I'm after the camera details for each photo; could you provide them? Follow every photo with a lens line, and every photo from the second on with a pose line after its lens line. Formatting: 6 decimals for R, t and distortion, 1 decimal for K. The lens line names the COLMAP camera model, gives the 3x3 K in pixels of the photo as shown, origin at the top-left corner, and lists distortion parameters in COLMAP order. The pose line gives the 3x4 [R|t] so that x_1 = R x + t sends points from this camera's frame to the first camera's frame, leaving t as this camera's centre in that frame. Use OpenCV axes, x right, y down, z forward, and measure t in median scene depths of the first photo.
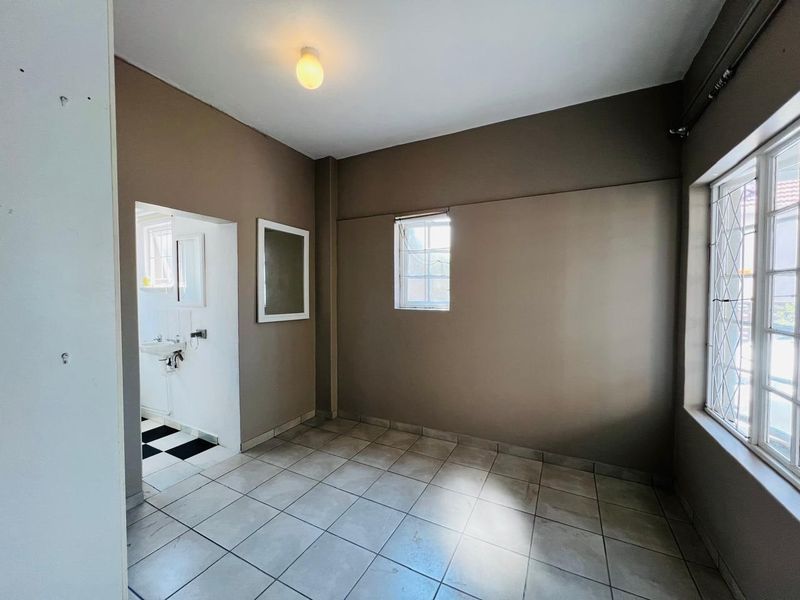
lens RADIAL K [[318.2, 0, 398.5], [0, 318.2, 301.7], [0, 0, 1]] dist [-0.001537, -0.000070]
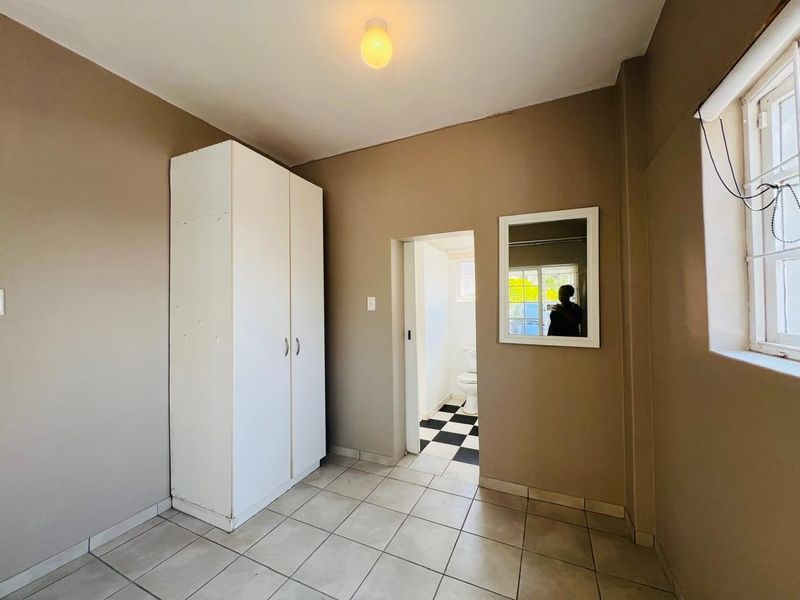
lens RADIAL K [[318.2, 0, 400.2], [0, 318.2, 301.7], [0, 0, 1]] dist [-0.001537, -0.000070]
pose [[0.050538, -0.009390, -0.998678, 0.392033], [-0.023950, 0.999657, -0.010611, -0.025777], [0.998435, 0.024454, 0.050296, 0.726615]]
